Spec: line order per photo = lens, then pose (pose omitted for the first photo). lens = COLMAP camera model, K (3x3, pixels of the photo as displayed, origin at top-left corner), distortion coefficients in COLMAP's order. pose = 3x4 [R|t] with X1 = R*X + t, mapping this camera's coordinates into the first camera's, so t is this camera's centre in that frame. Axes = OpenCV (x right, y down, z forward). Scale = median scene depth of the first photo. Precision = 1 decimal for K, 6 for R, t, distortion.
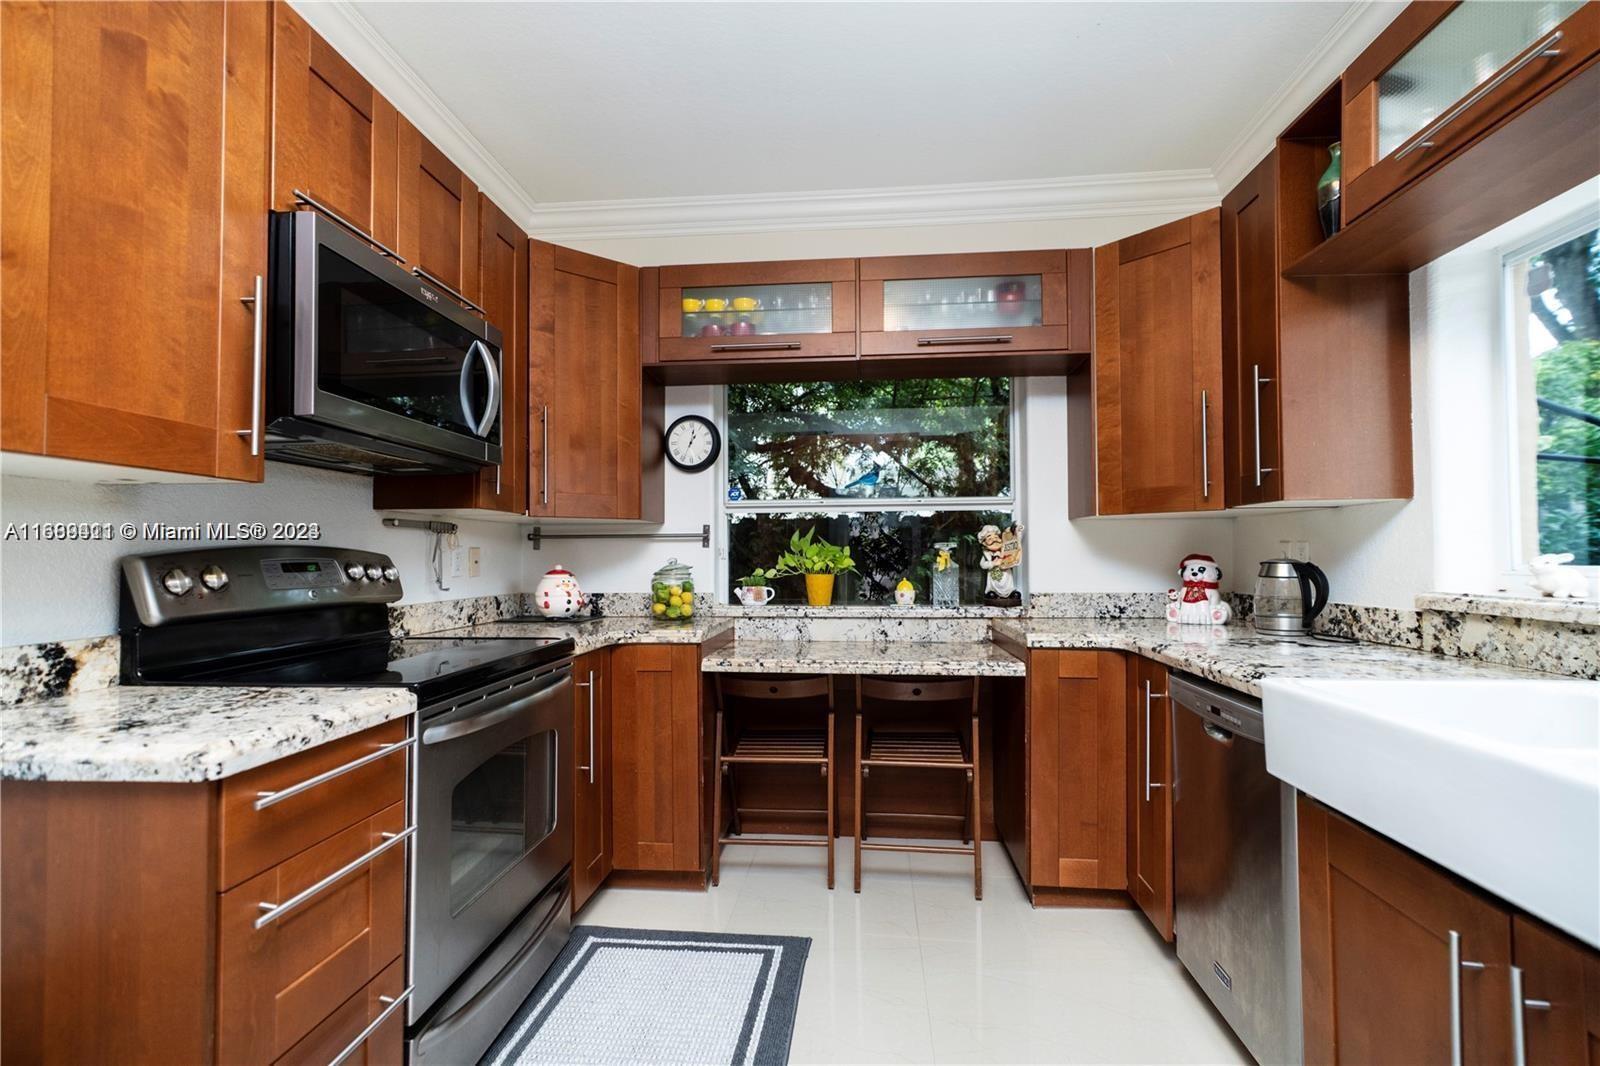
lens RADIAL K [[743.5, 0, 801.3], [0, 743.5, 539.5], [0, 0, 1]] dist [0.001655, 0.000924]
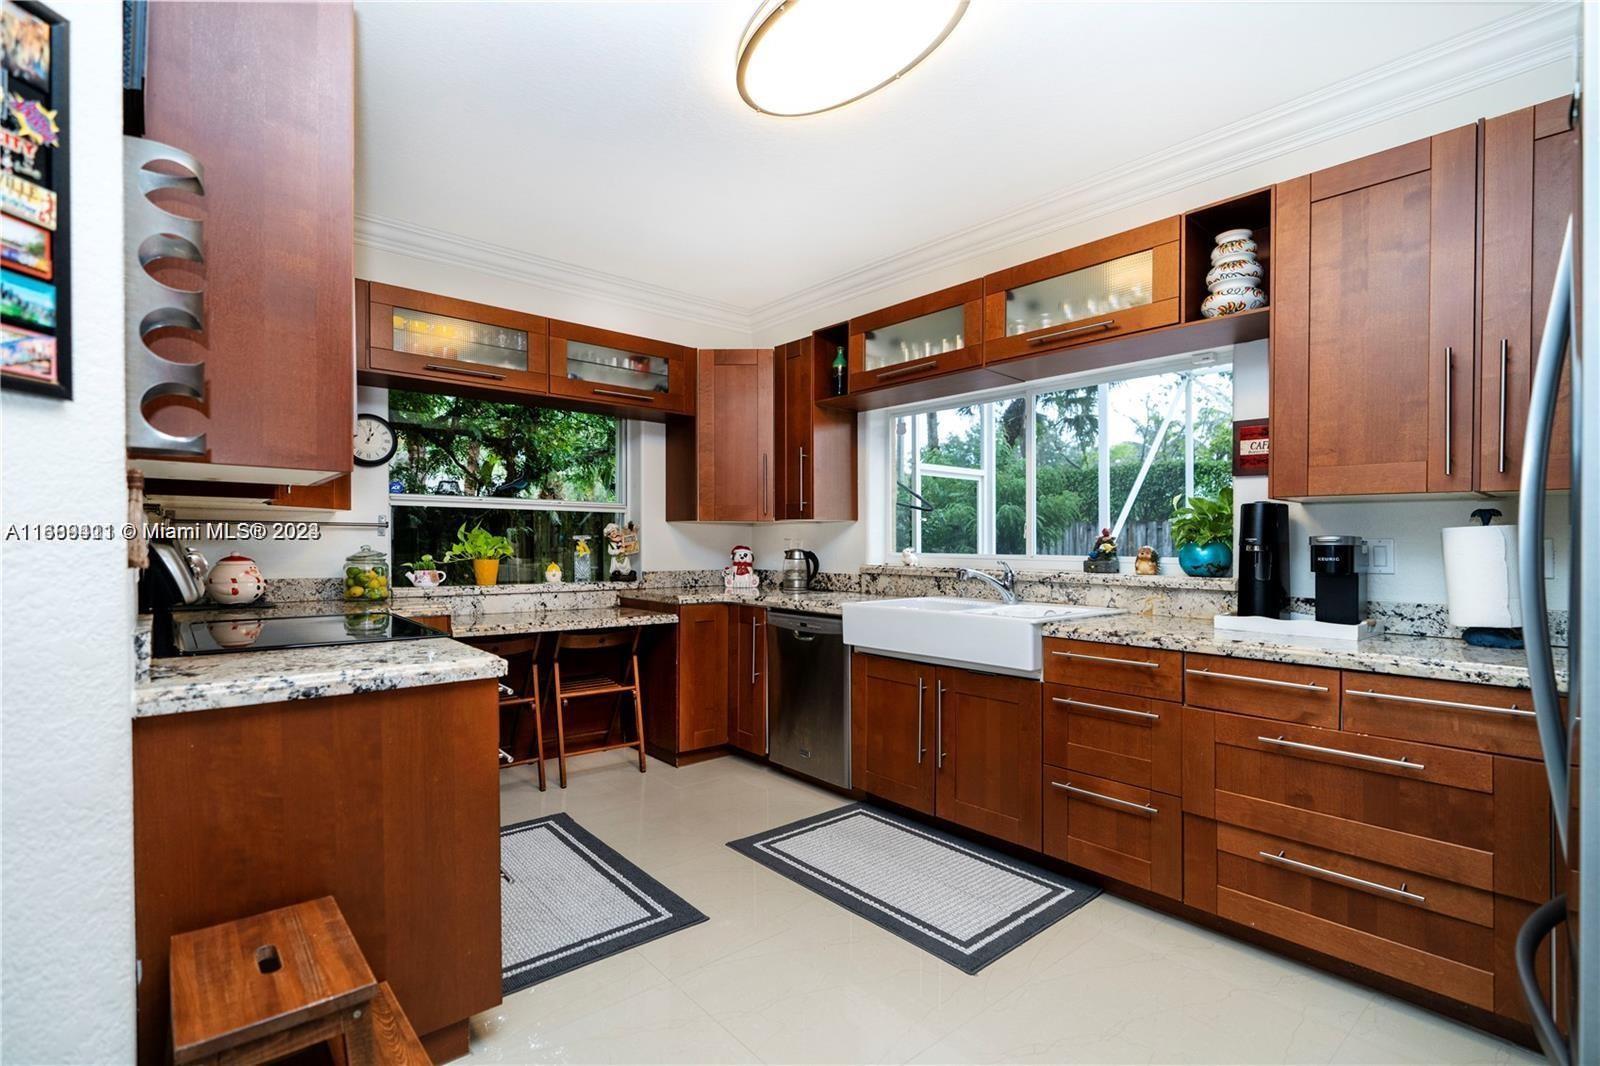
lens RADIAL K [[743.5, 0, 801.3], [0, 743.5, 539.5], [0, 0, 1]] dist [0.001655, 0.000924]
pose [[0.698047, 0.014186, 0.715912, -0.553938], [-0.026054, 0.999645, 0.005596, -0.006974], [-0.715578, -0.022559, 0.698168, -0.246968]]
